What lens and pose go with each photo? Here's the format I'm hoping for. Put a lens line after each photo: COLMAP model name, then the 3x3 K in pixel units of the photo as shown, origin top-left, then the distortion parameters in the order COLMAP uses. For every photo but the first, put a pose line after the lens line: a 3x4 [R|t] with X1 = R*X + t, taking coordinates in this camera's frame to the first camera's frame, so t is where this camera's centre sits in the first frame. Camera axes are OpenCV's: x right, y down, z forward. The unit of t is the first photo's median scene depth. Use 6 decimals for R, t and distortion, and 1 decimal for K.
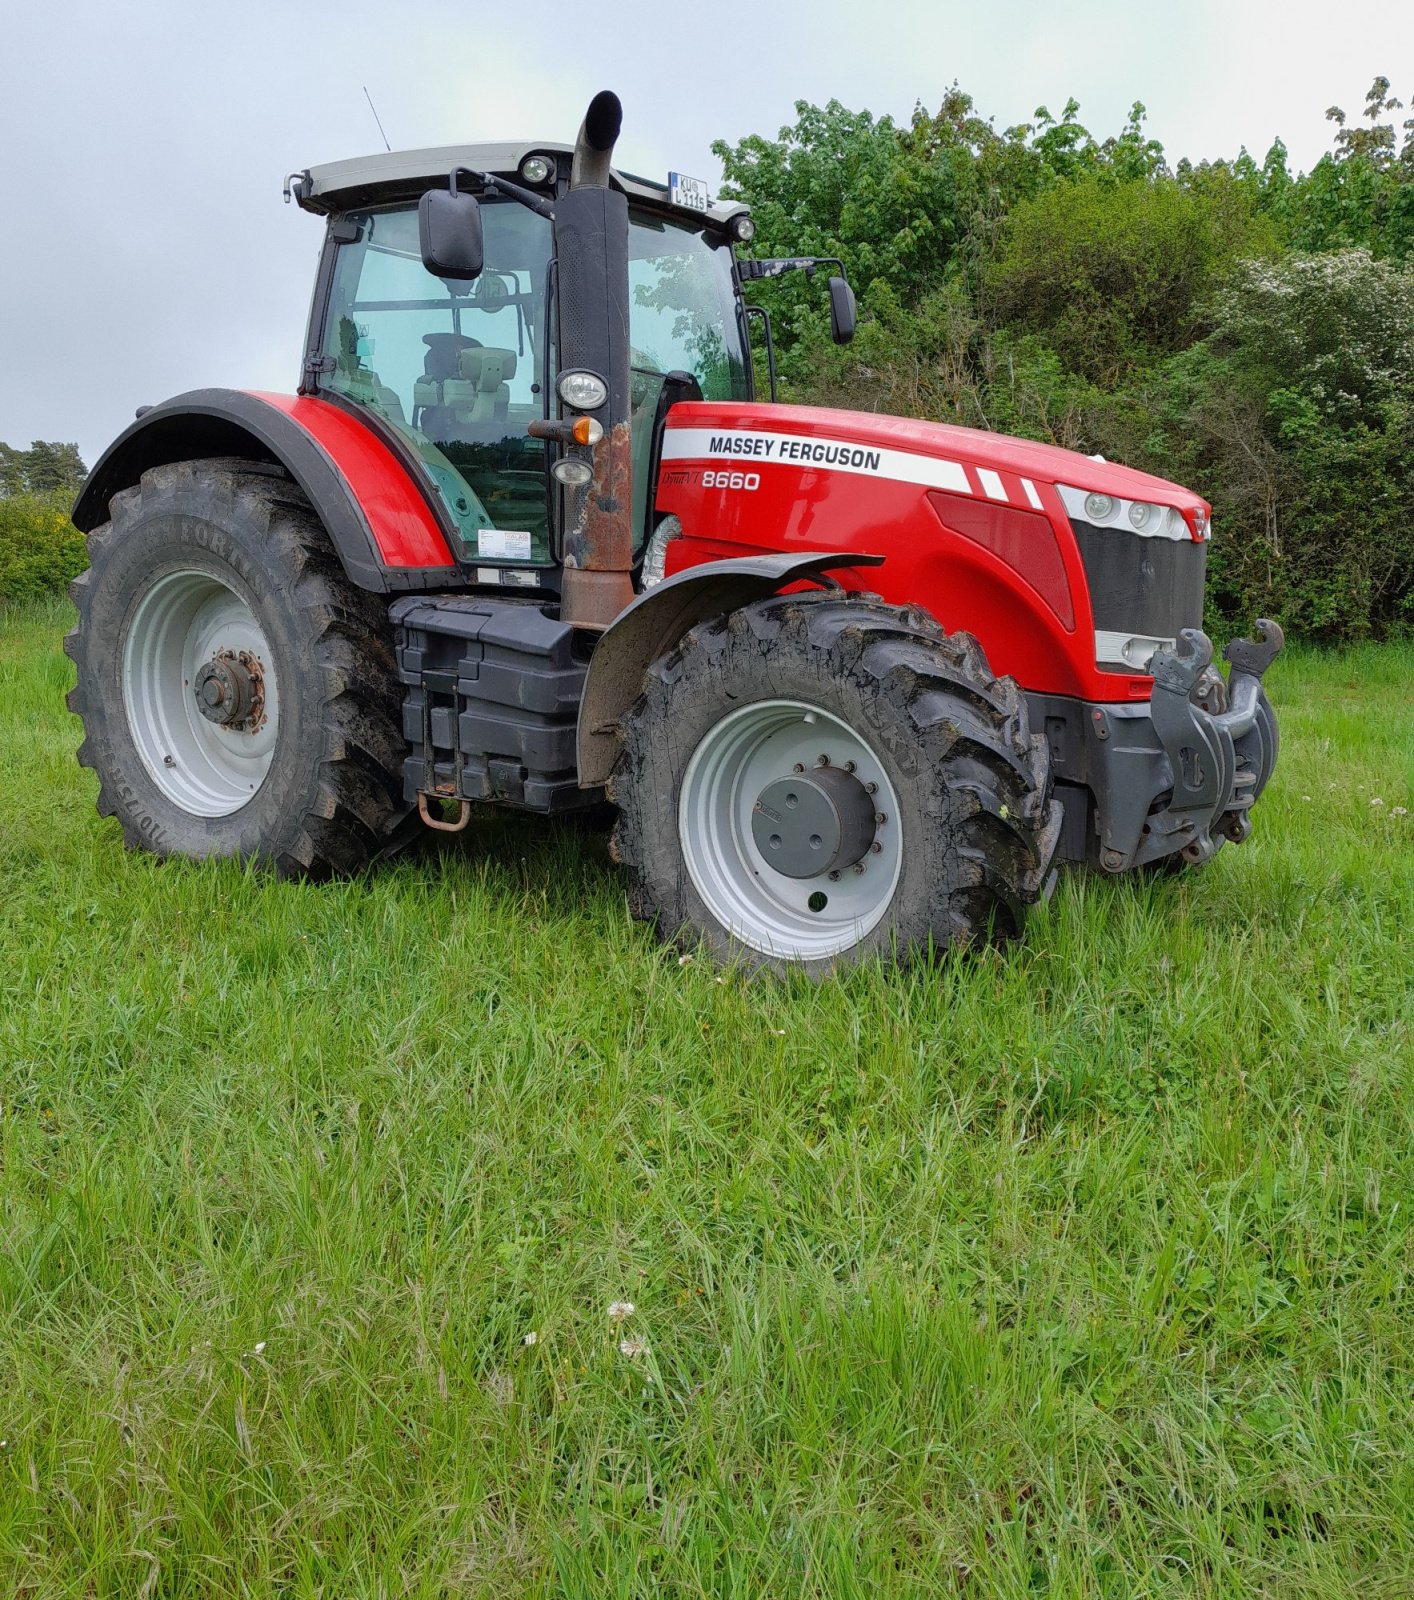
lens RADIAL K [[1477.3, 0, 714.7], [0, 1477.3, 789.1], [0, 0, 1]] dist [0.189121, -0.464778]
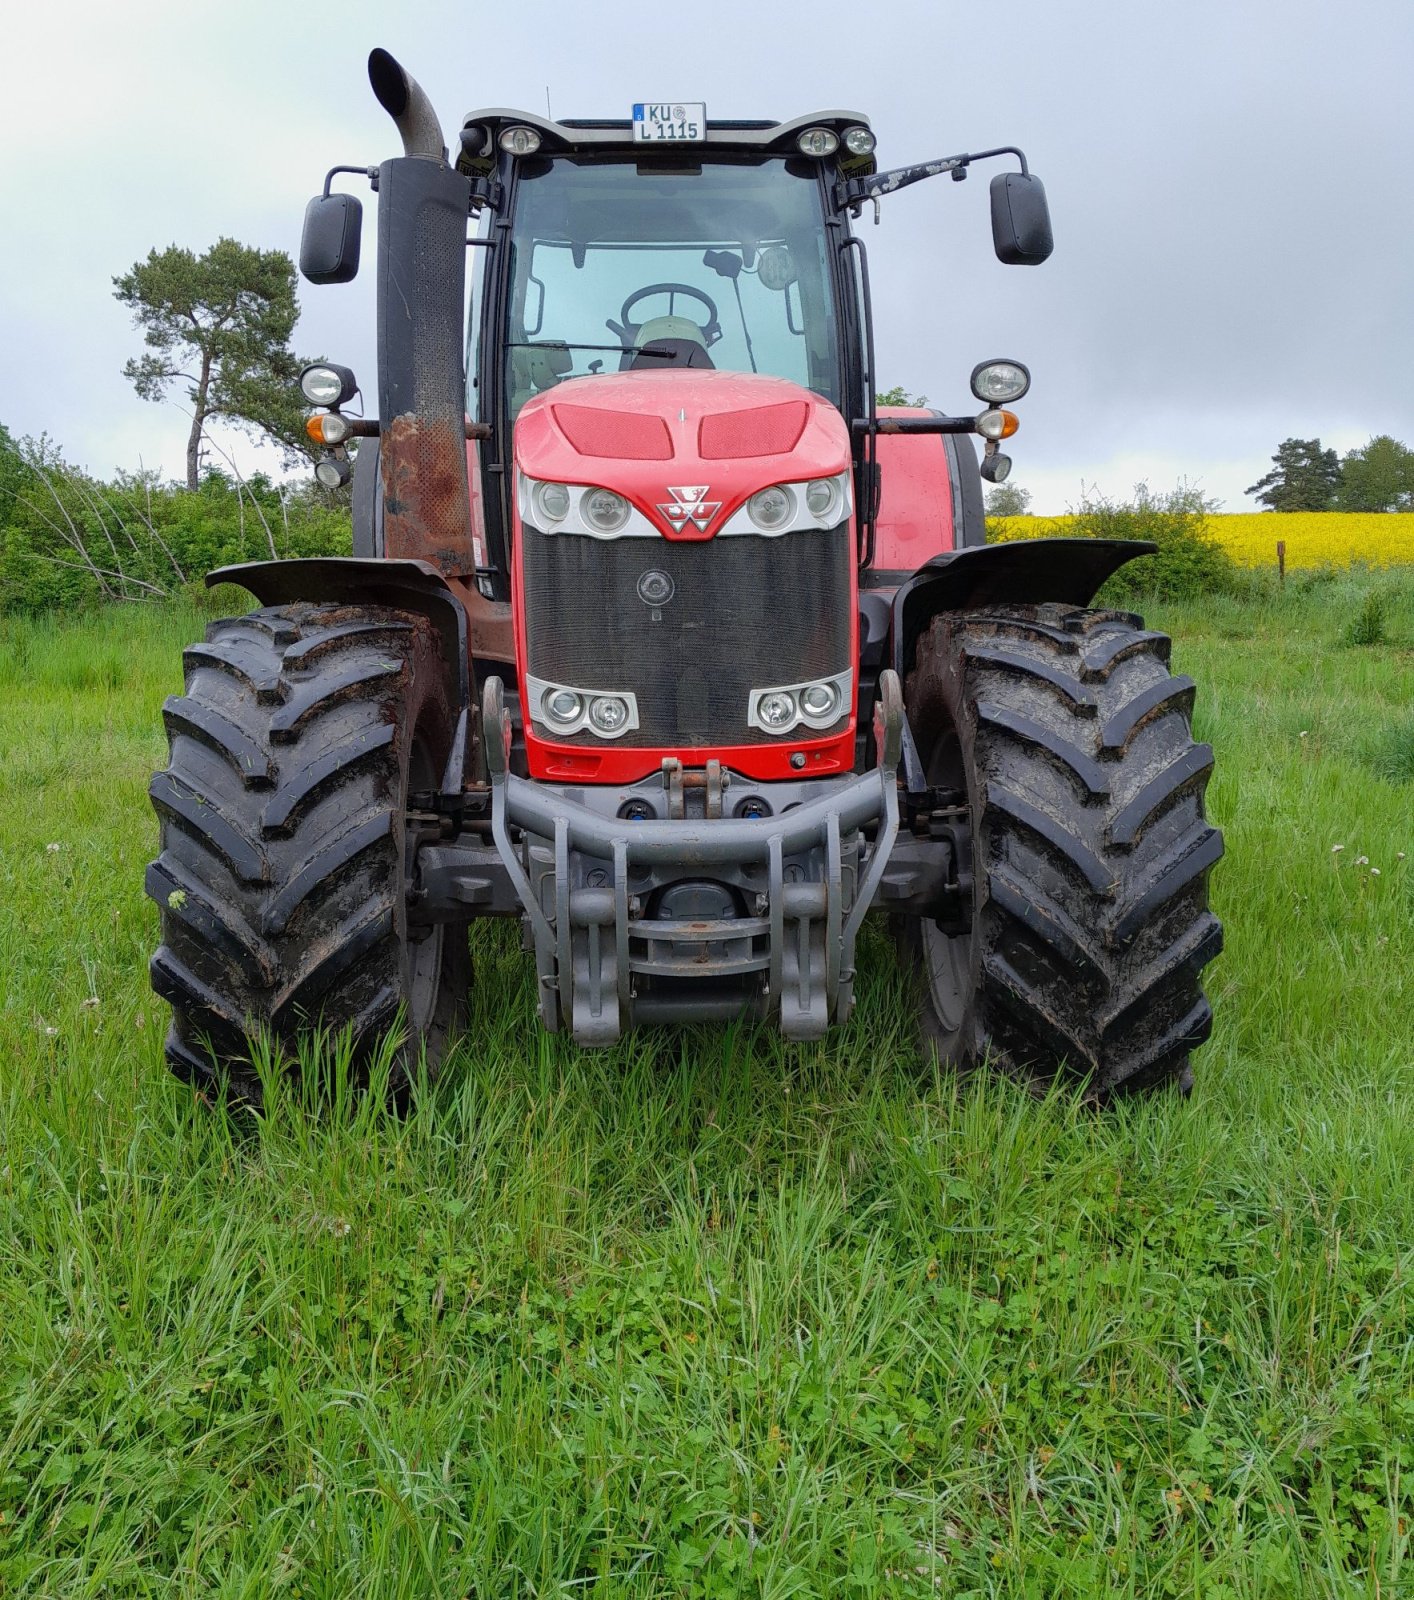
lens RADIAL K [[1477.3, 0, 714.7], [0, 1477.3, 789.1], [0, 0, 1]] dist [0.189121, -0.464778]
pose [[0.628818, 0.110436, -0.769670, 0.831852], [-0.110439, 0.992512, 0.052182, -0.097444], [0.769670, 0.052189, 0.636306, 0.632022]]
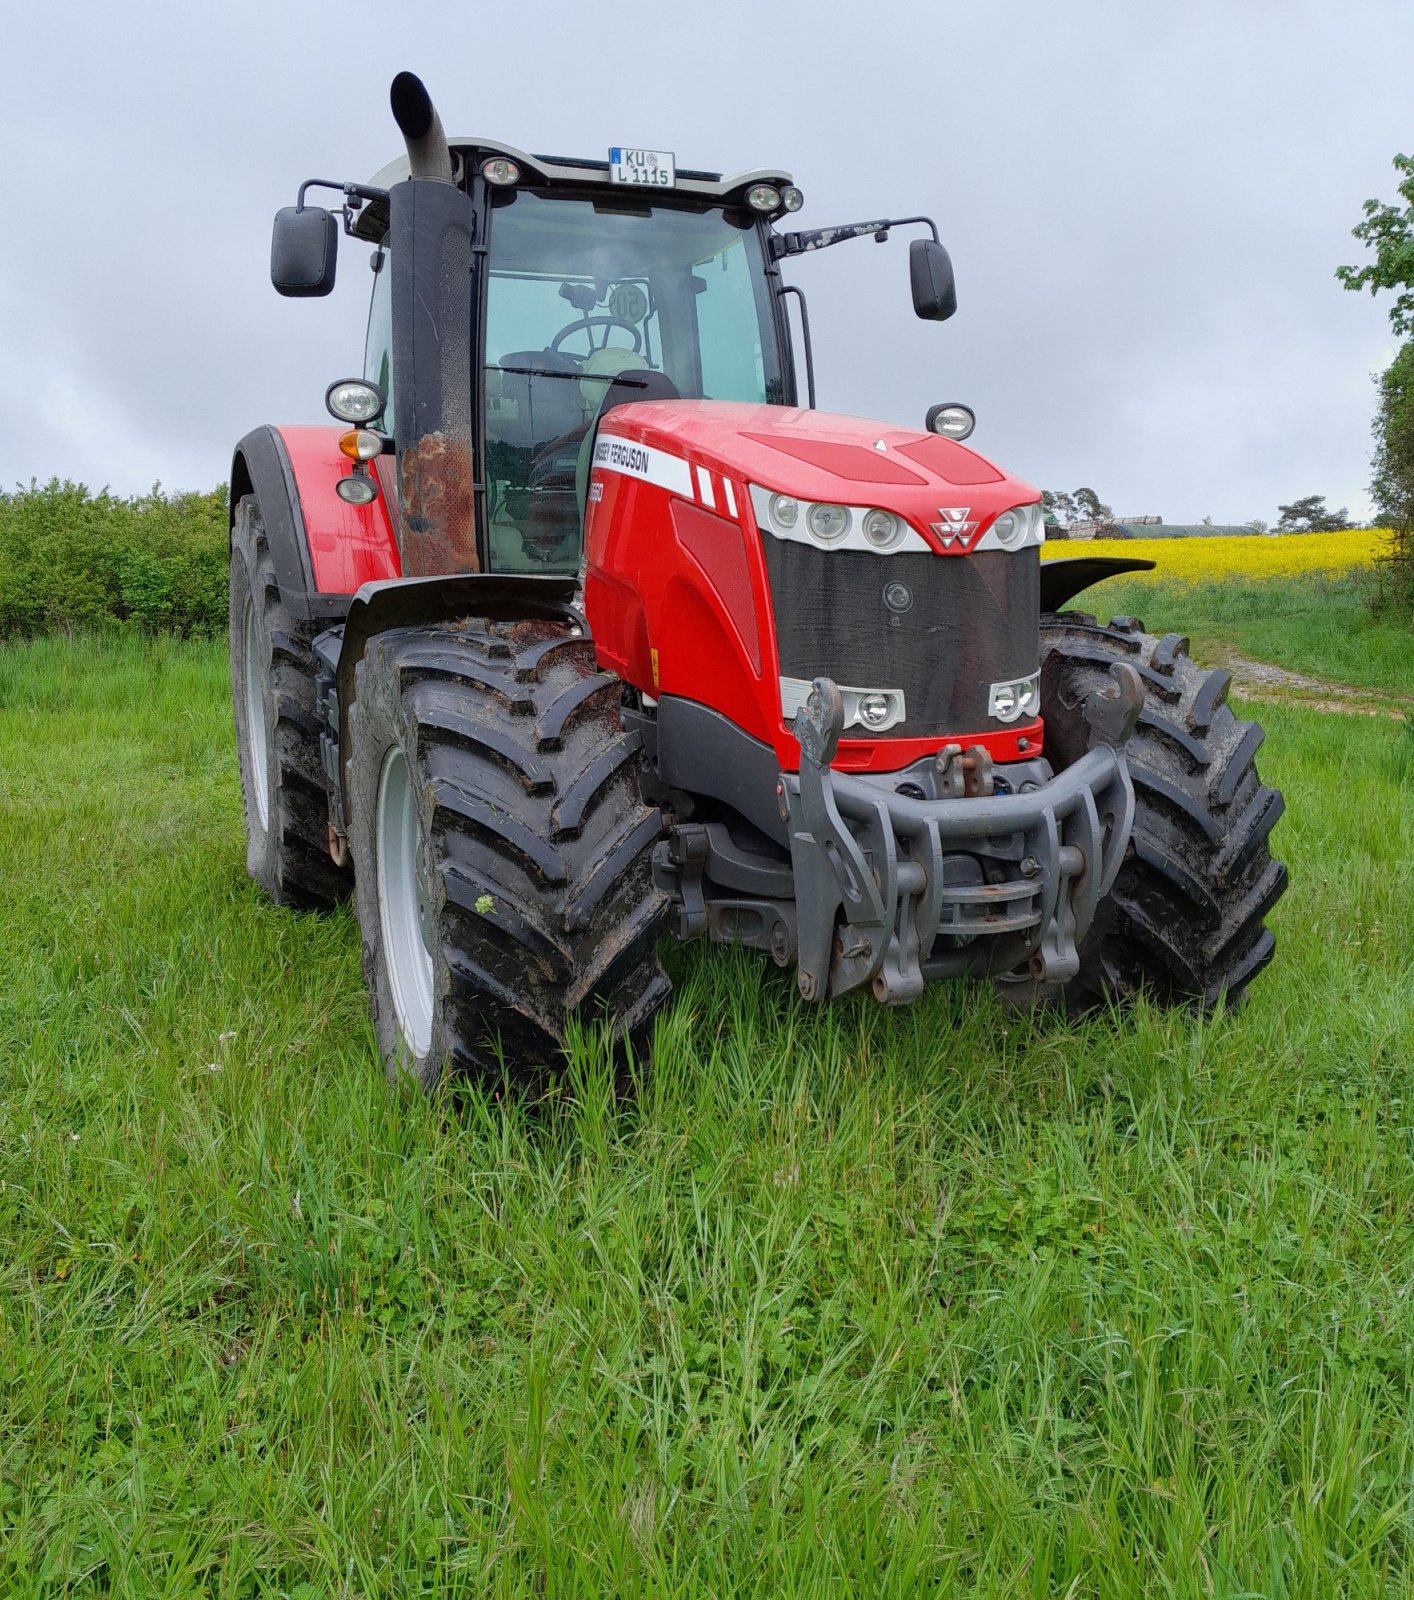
lens RADIAL K [[1477.3, 0, 714.7], [0, 1477.3, 789.1], [0, 0, 1]] dist [0.189121, -0.464778]
pose [[0.858624, 0.060373, -0.509039, 0.603341], [-0.067336, 0.997719, 0.004752, -0.049779], [0.508164, 0.030196, 0.860731, 0.338098]]
